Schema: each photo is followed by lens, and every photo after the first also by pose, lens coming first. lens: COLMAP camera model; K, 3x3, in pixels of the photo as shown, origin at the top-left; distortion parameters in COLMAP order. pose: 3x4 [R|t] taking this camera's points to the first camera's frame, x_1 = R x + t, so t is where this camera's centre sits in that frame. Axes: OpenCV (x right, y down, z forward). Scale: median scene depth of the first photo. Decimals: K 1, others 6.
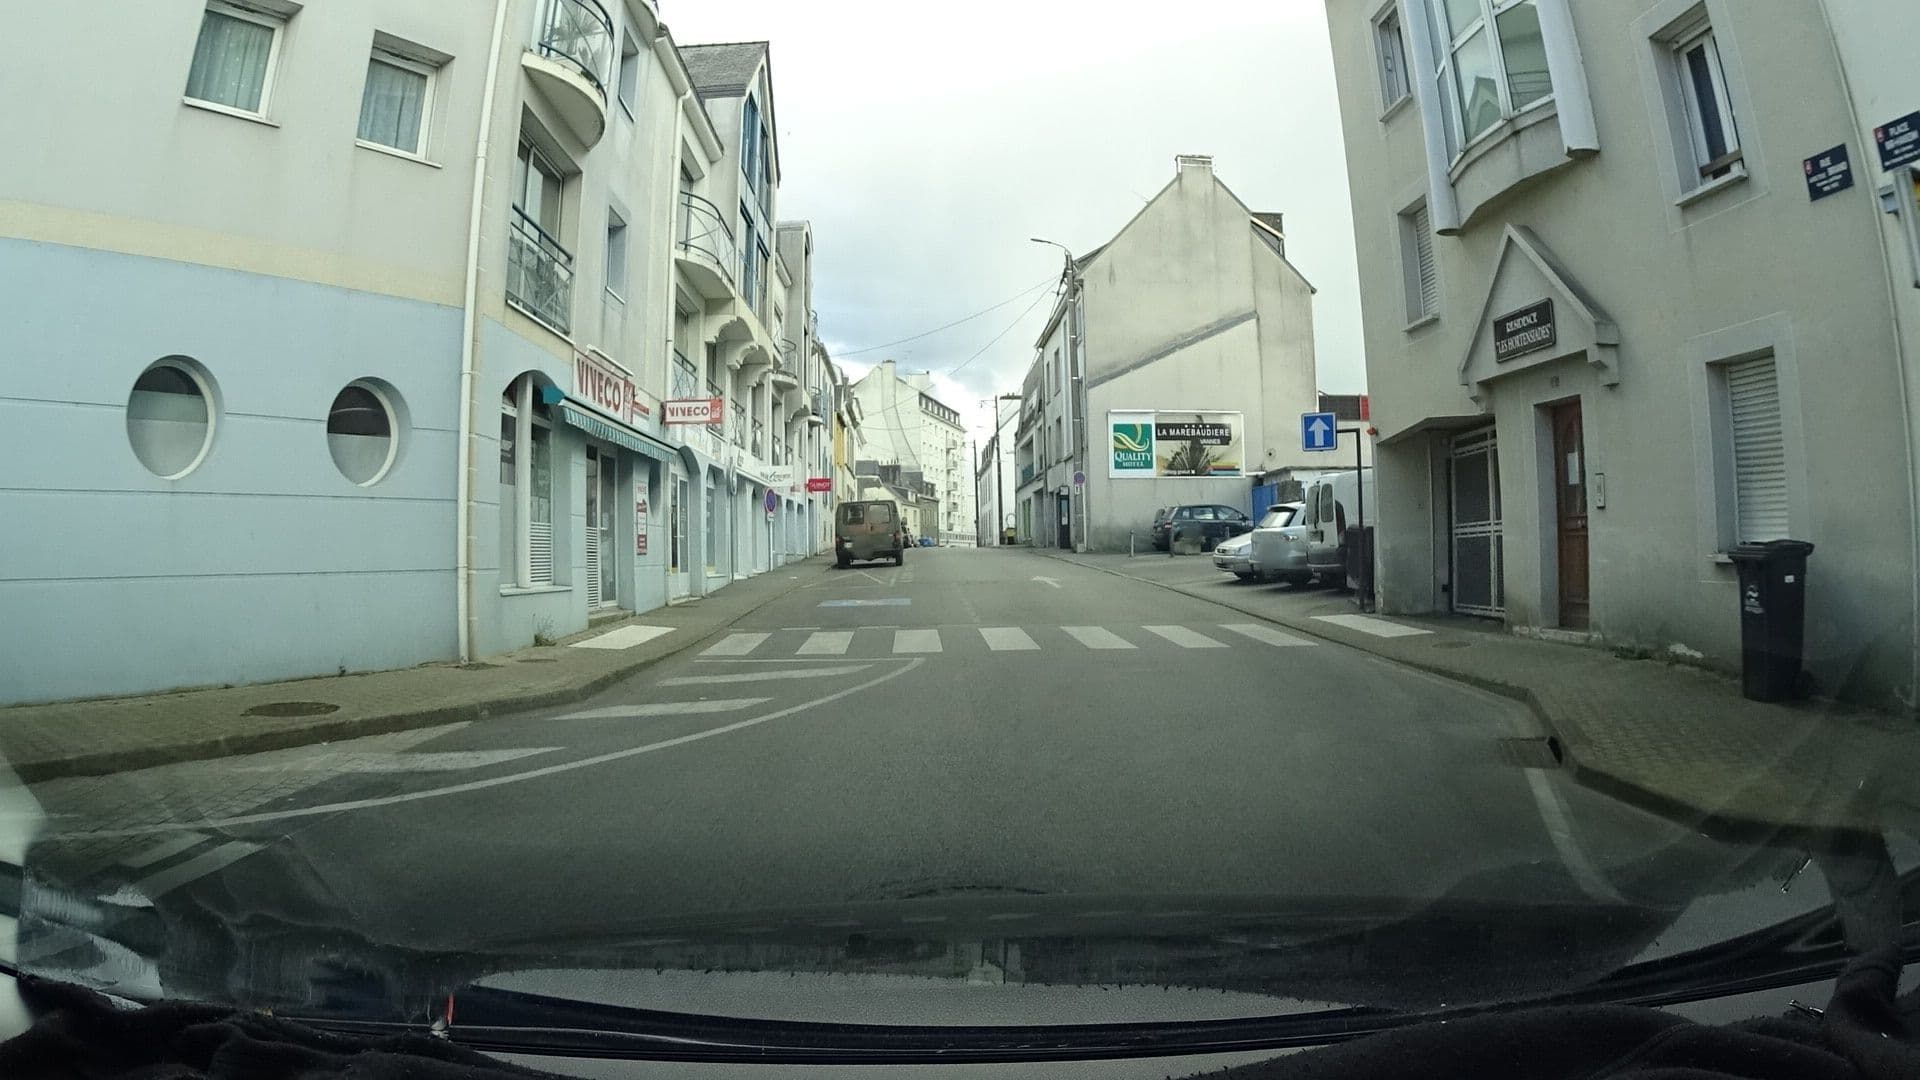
lens RADIAL K [[779.0, 0, 960.0], [0, 779.0, 540.0], [0, 0, 1]] dist [0.000552, 0.000019]
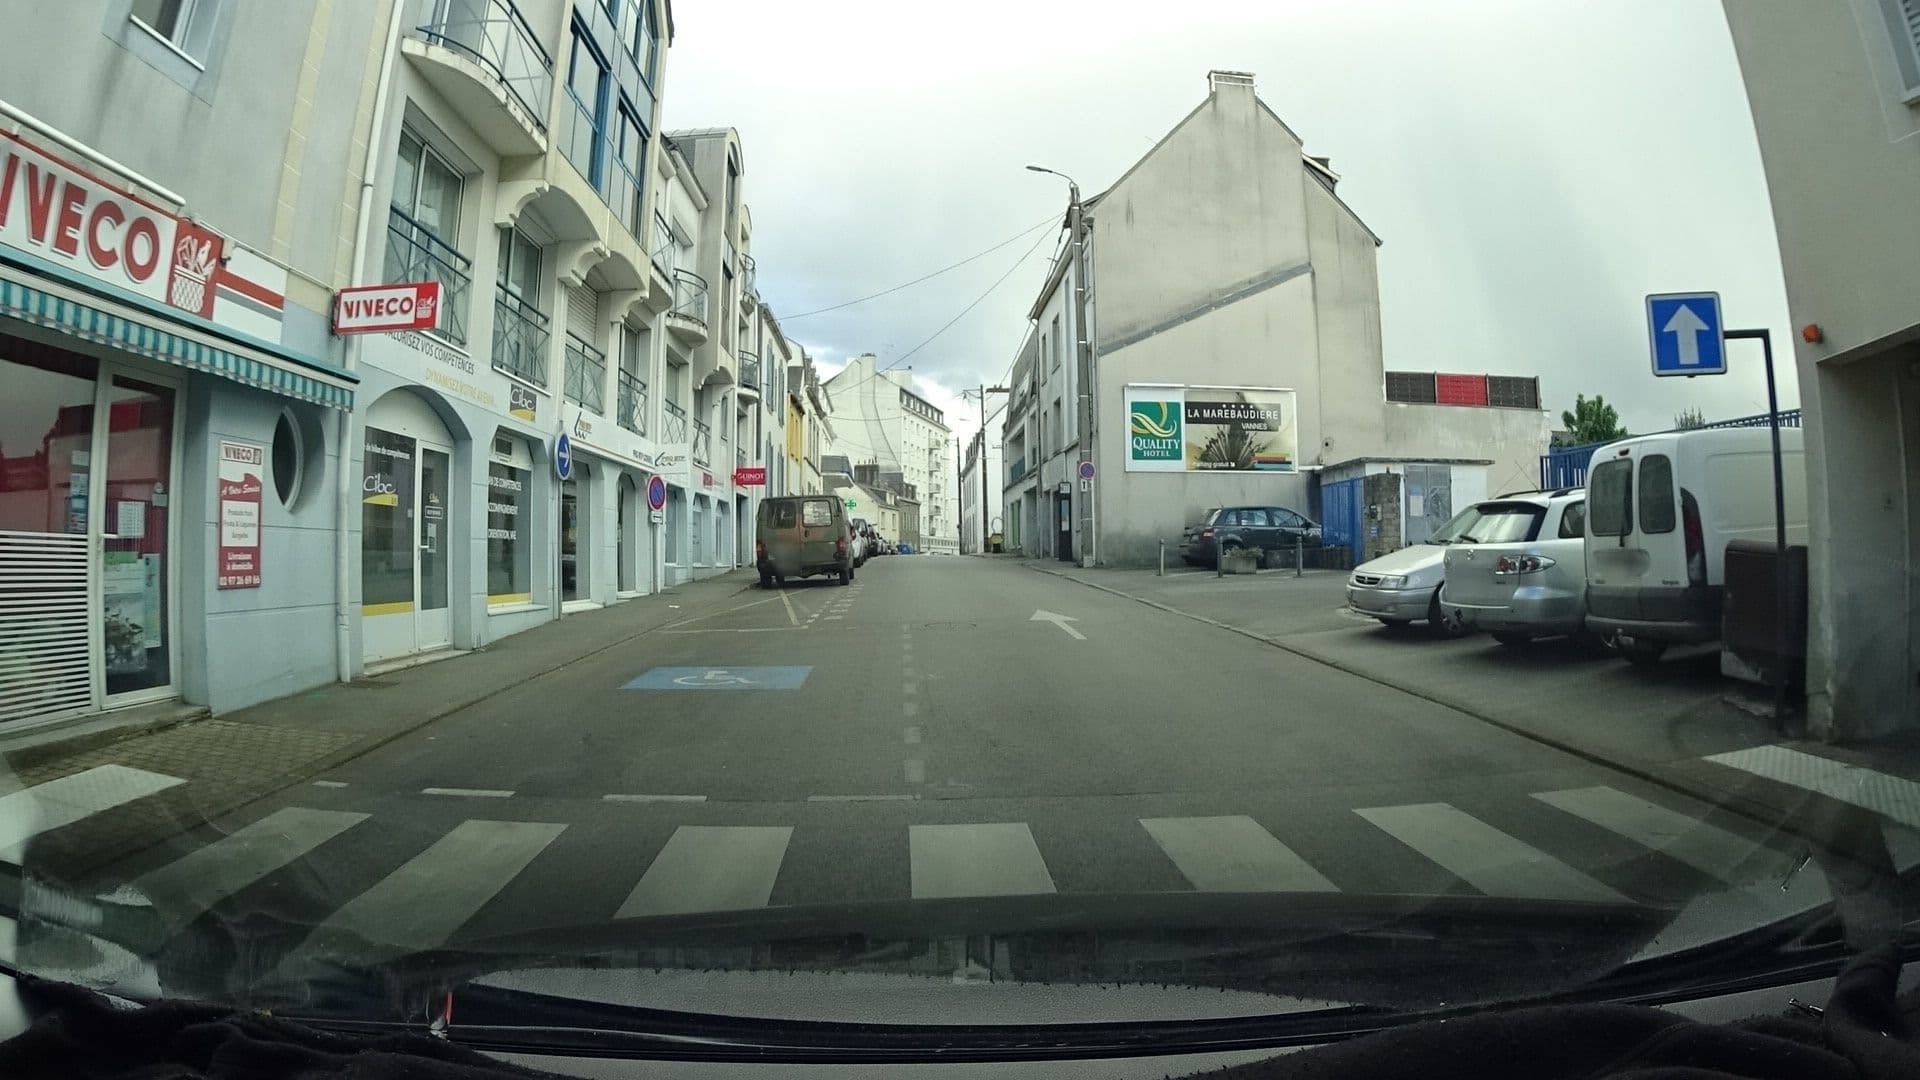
lens RADIAL K [[778.6, 0, 929.2], [0, 778.6, 545.8], [0, 0, 1]] dist [-0.001438, -0.000165]
pose [[0.999741, 0.009399, -0.020707, 0.012847], [-0.009361, 0.999954, 0.001928, -0.005155], [0.020724, -0.001733, 0.999784, 0.215278]]
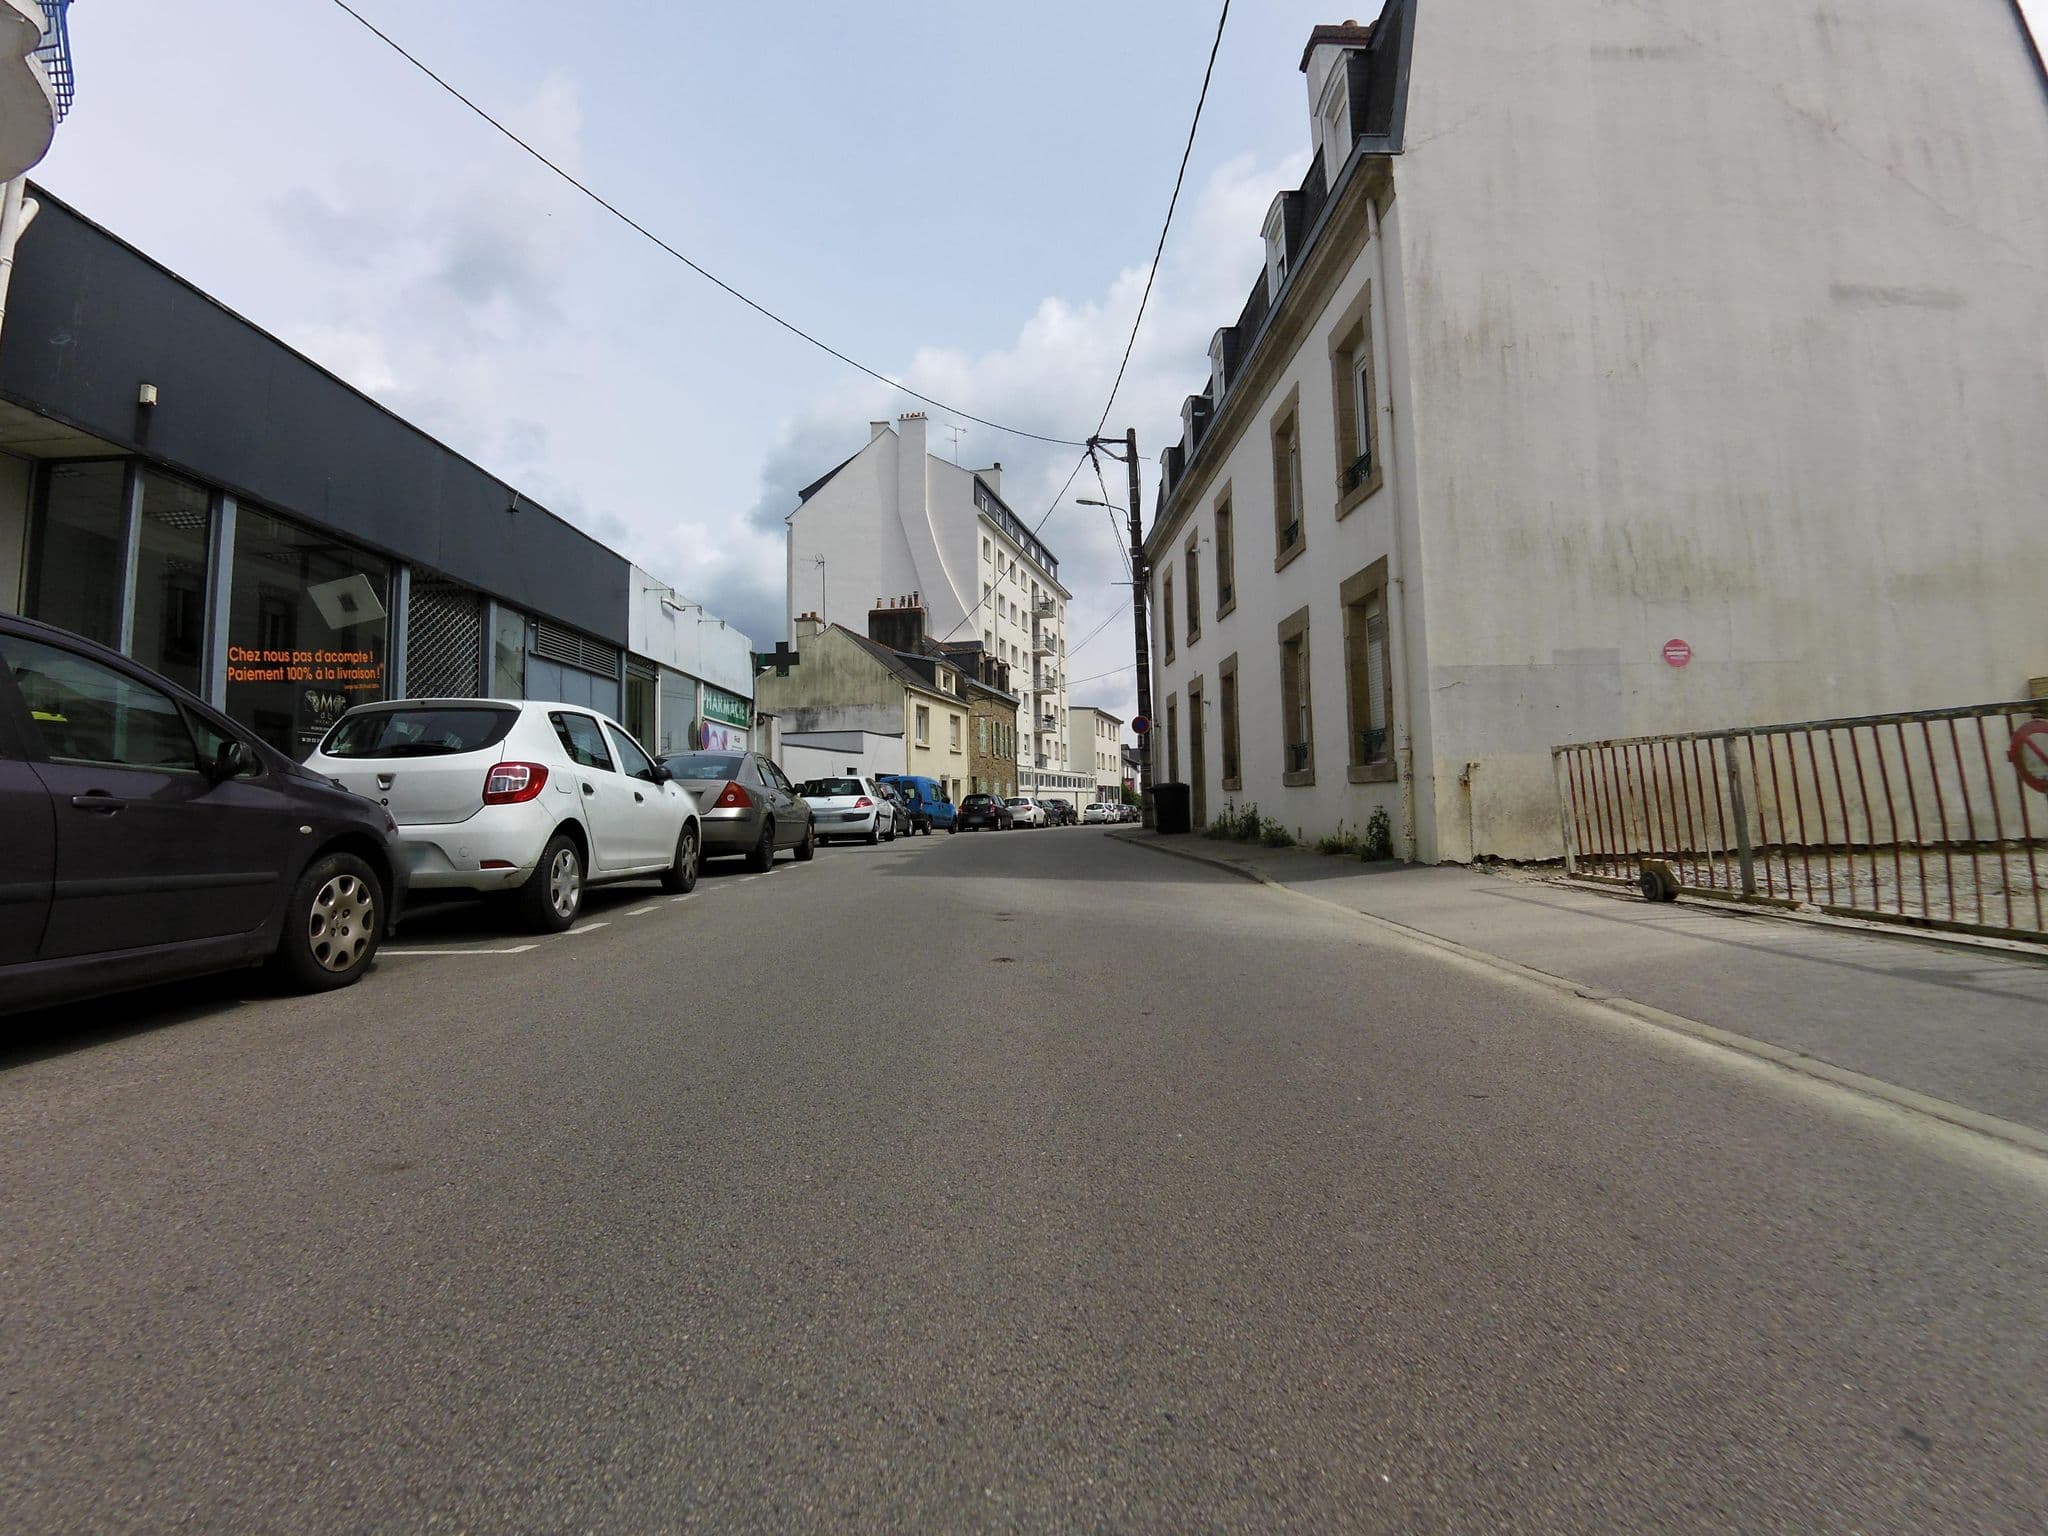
lens RADIAL K [[807.3, 0, 1024.0], [0, 807.3, 768.0], [0, 0, 1]] dist [-0.000001, -0.000002]
pose [[0.999468, 0.000505, -0.032608, -0.022791], [-0.001099, 0.999834, -0.018205, -0.007584], [0.032594, 0.018232, 0.999302, 1.754288]]
